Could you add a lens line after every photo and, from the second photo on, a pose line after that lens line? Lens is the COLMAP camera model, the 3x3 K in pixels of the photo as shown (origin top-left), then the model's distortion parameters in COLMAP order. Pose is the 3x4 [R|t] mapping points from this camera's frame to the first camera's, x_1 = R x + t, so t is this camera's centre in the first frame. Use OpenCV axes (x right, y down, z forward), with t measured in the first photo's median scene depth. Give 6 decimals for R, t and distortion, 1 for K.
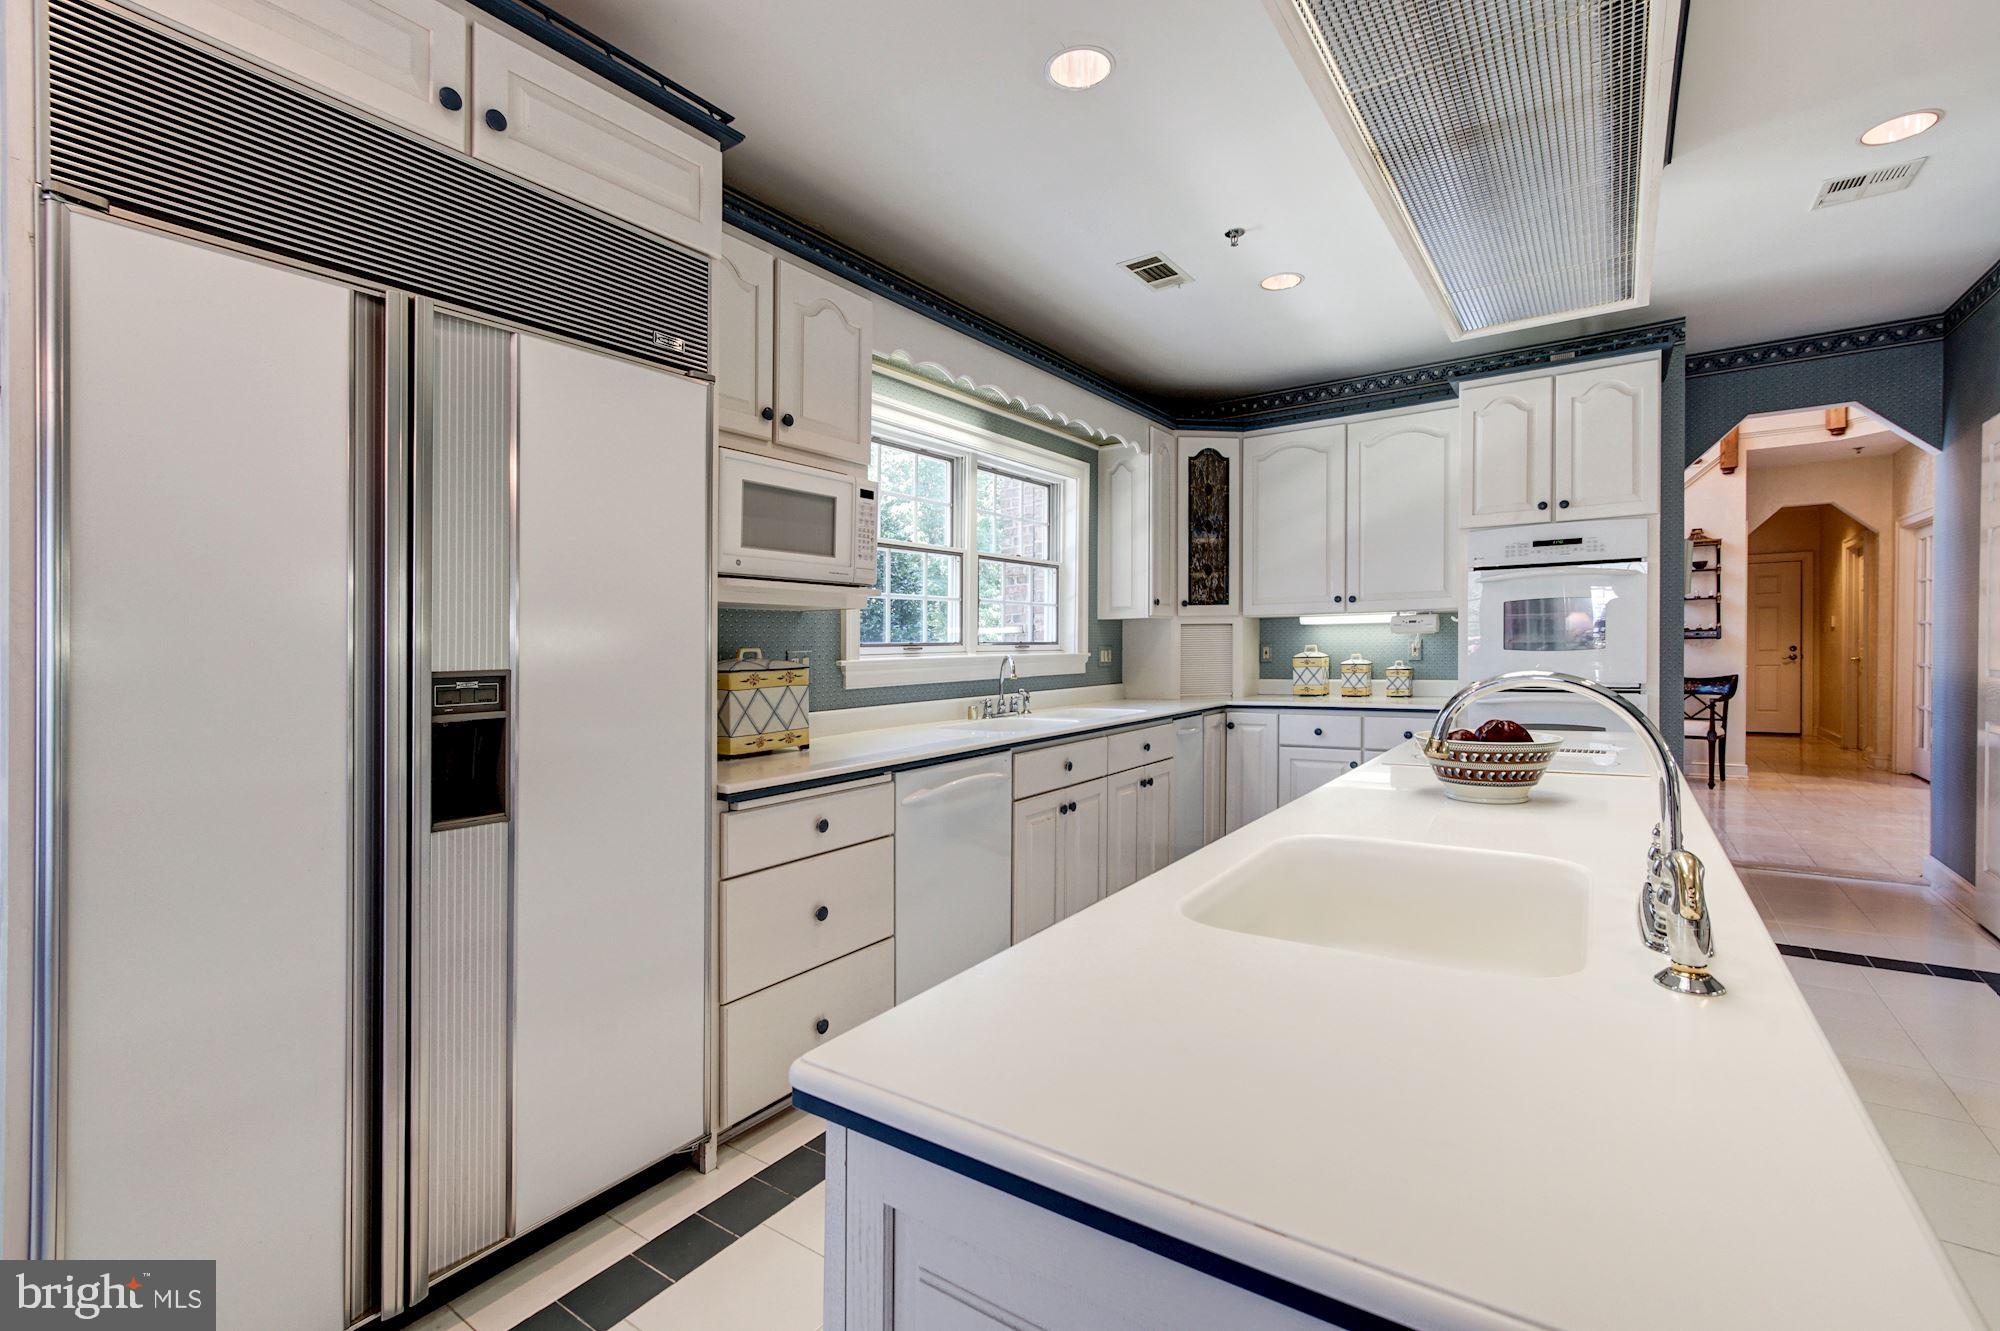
lens RADIAL K [[887.7, 0, 1010.7], [0, 887.7, 659.7], [0, 0, 1]] dist [-0.008286, 0.004455]
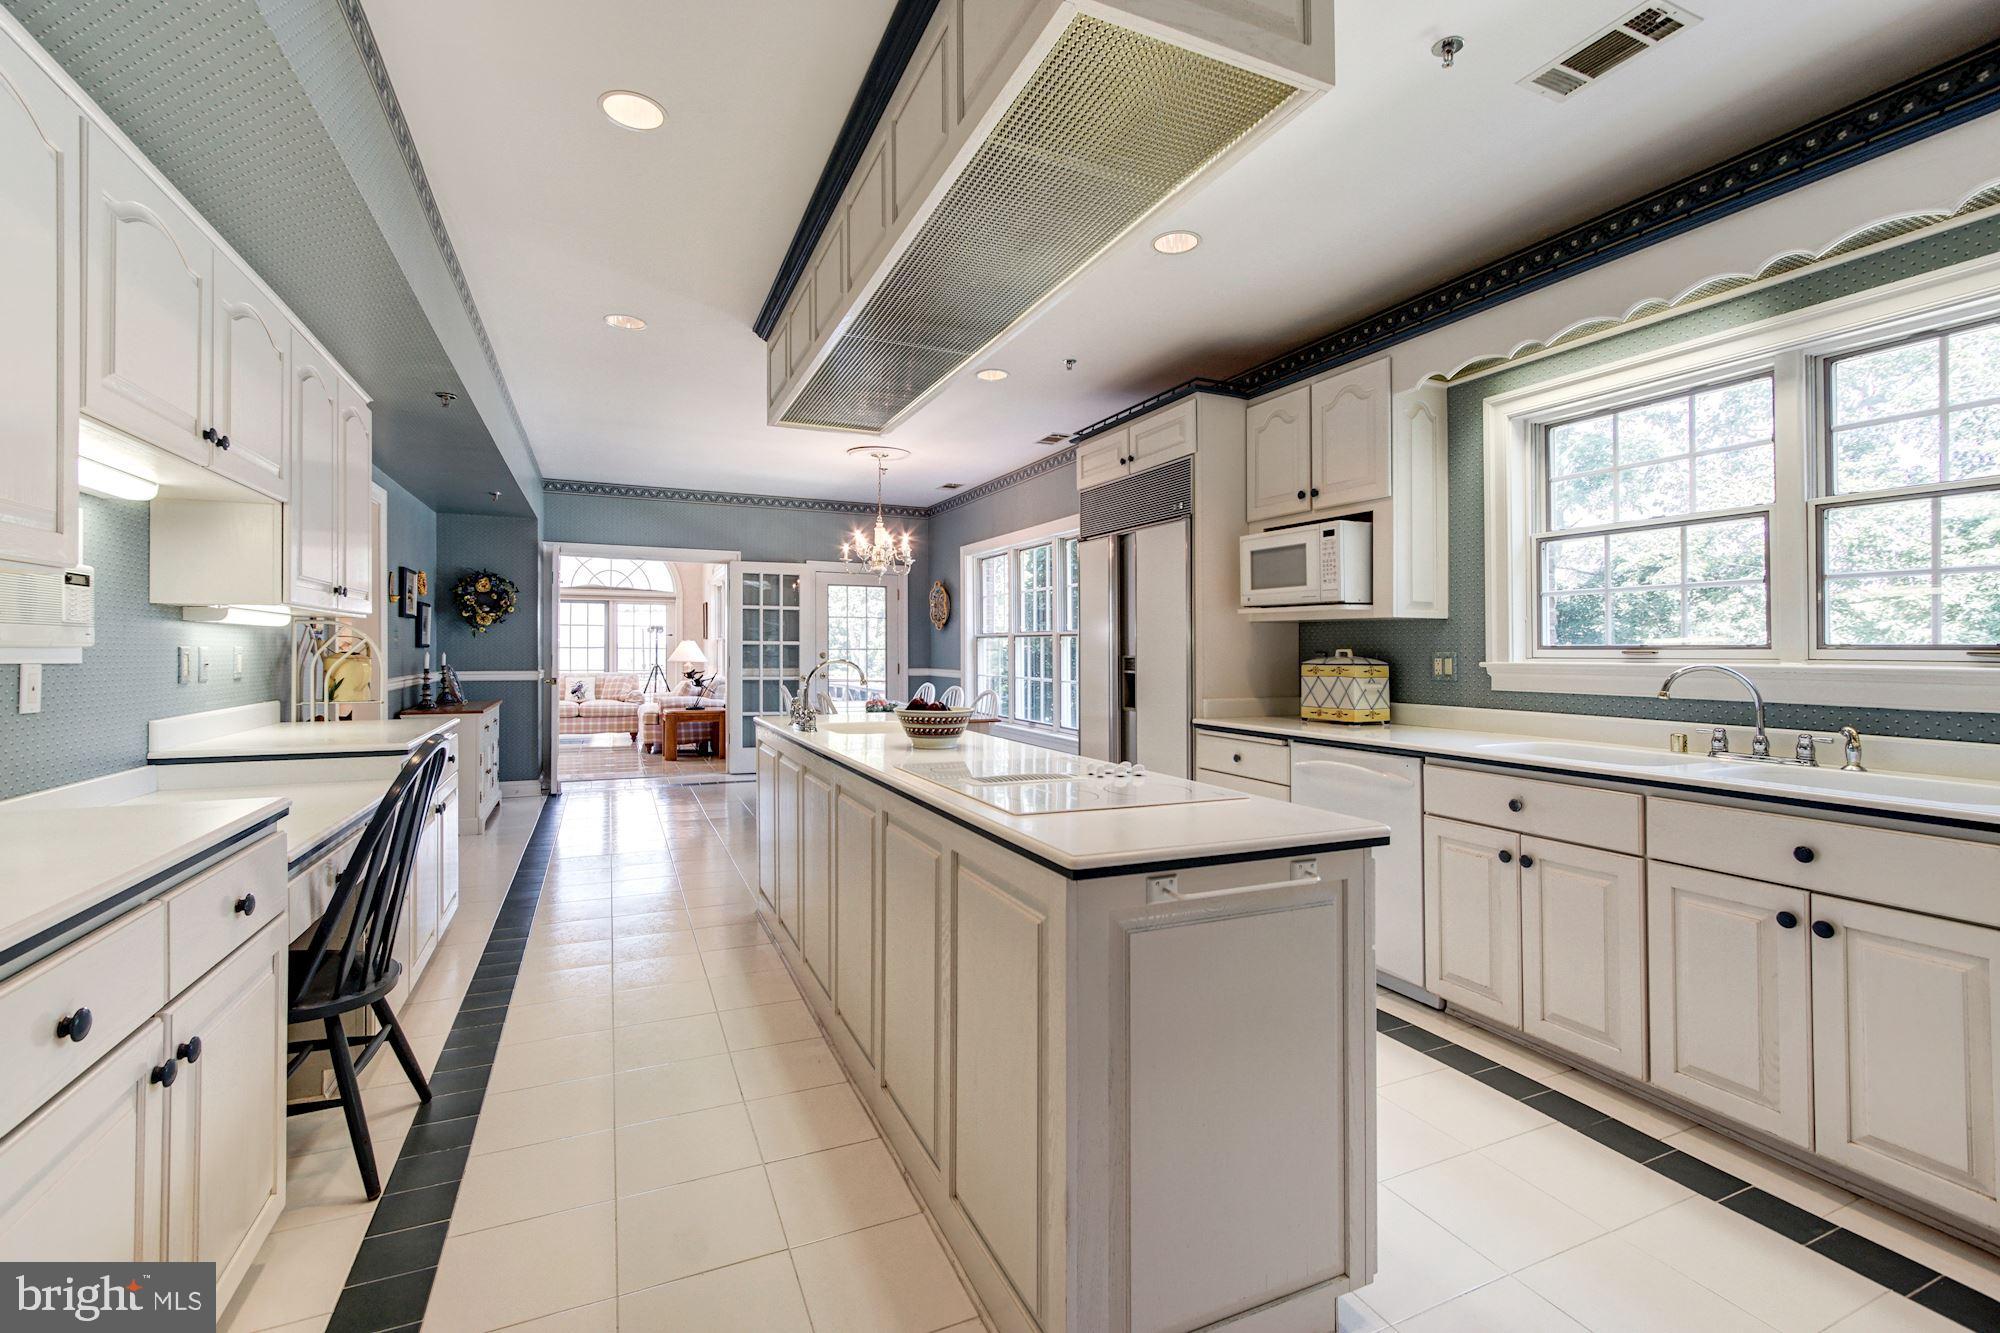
lens RADIAL K [[887.7, 0, 995.8], [0, 887.7, 649.0], [0, 0, 1]] dist [-0.008286, 0.004455]
pose [[-0.532585, 0.013160, -0.846274, 0.739642], [-0.007633, 0.999764, 0.020350, -0.022990], [0.846342, 0.017298, -0.532359, 0.783666]]
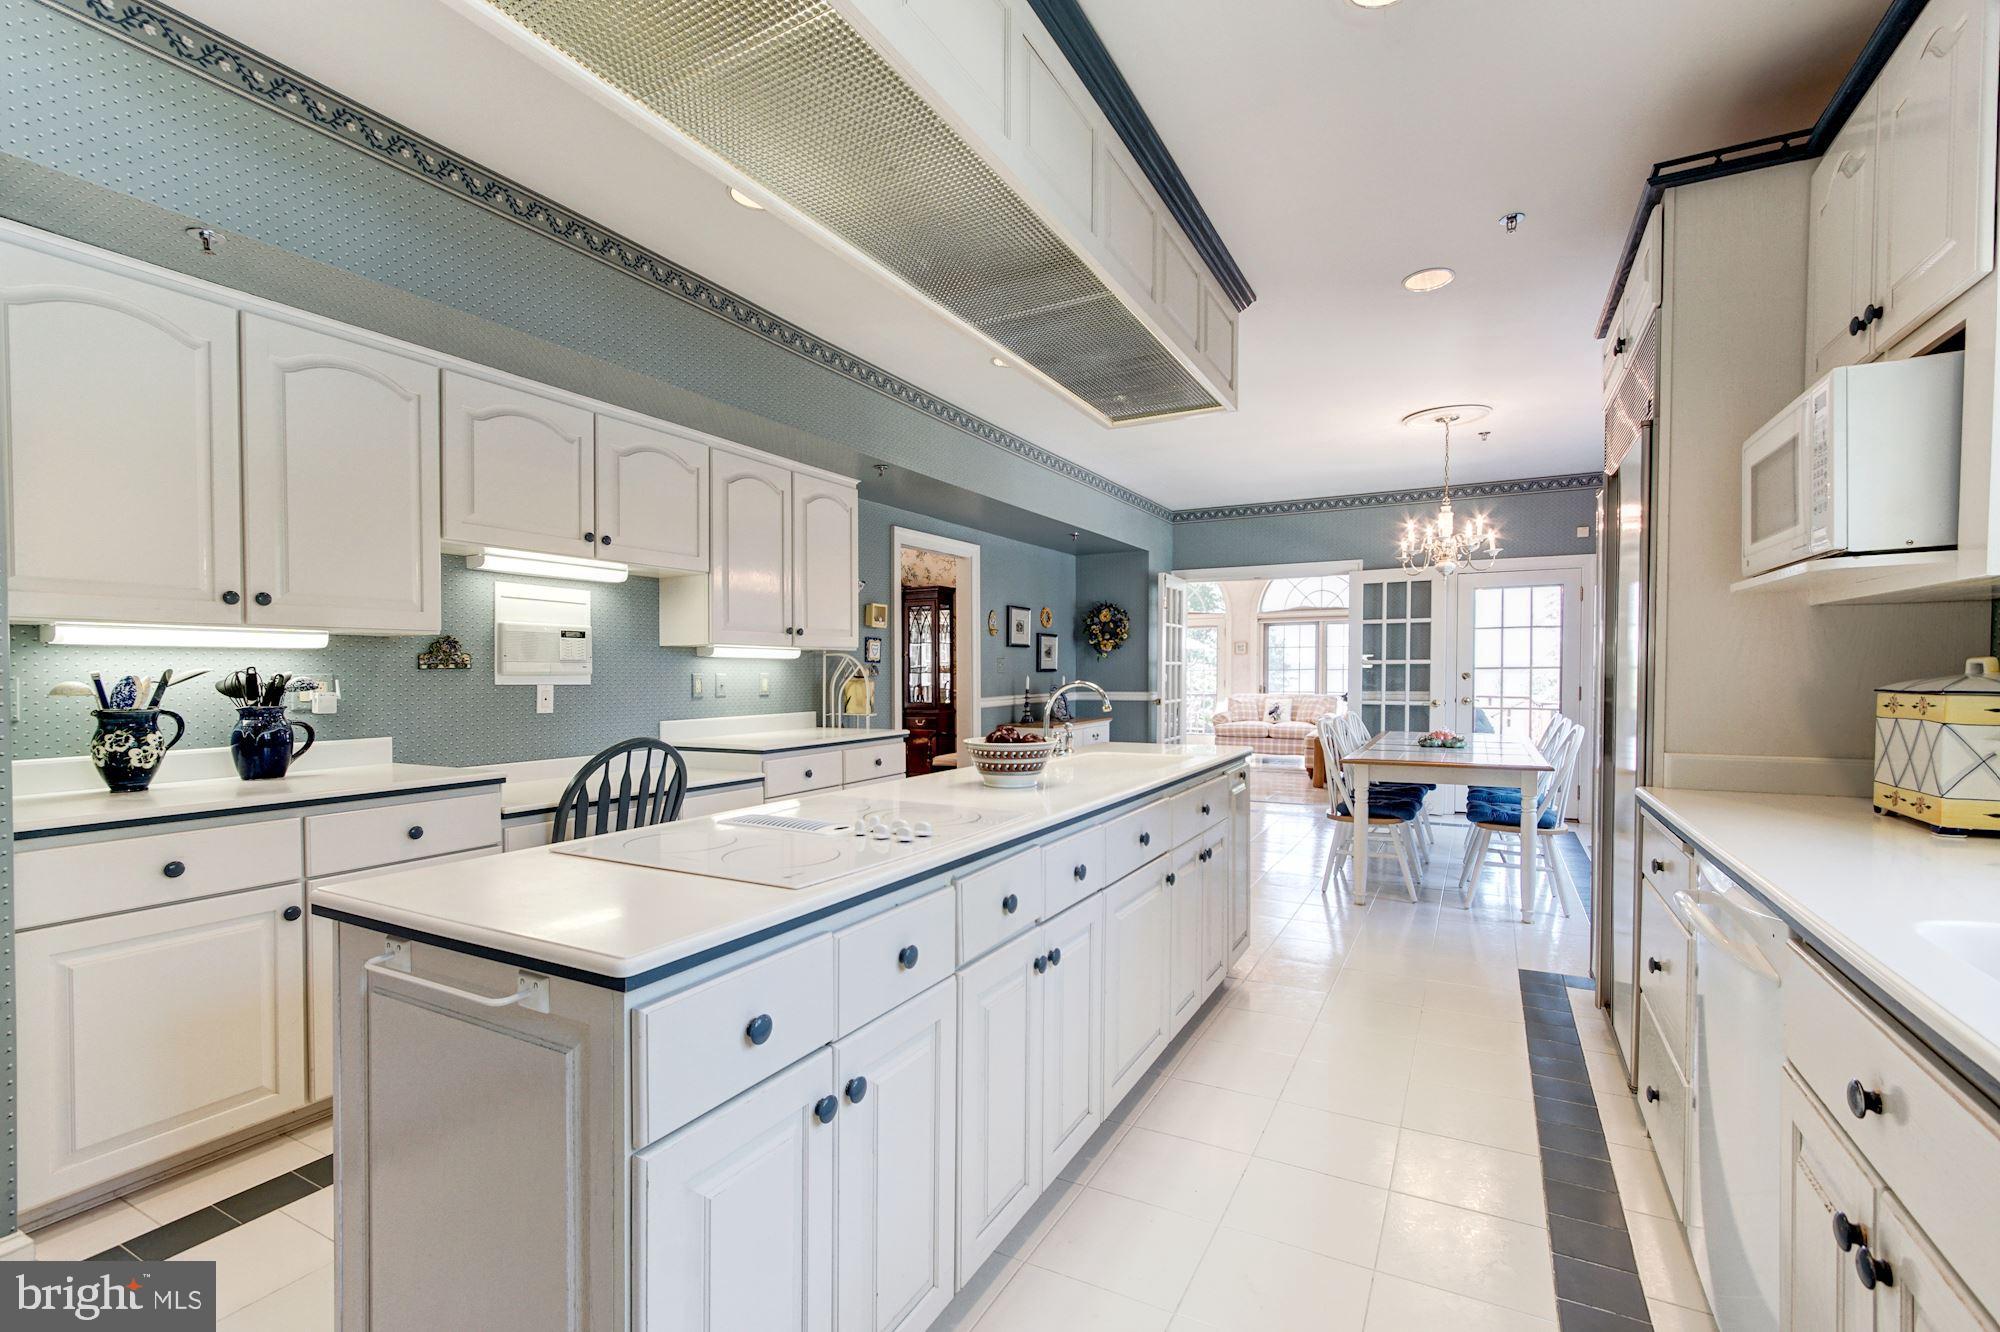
lens RADIAL K [[887.7, 0, 1004.2], [0, 887.7, 727.4], [0, 0, 1]] dist [-0.008286, 0.004455]
pose [[-0.994964, 0.029722, -0.095726, 0.267317], [0.022294, 0.996723, 0.077755, -0.016994], [0.097723, 0.075229, -0.992366, 0.947063]]
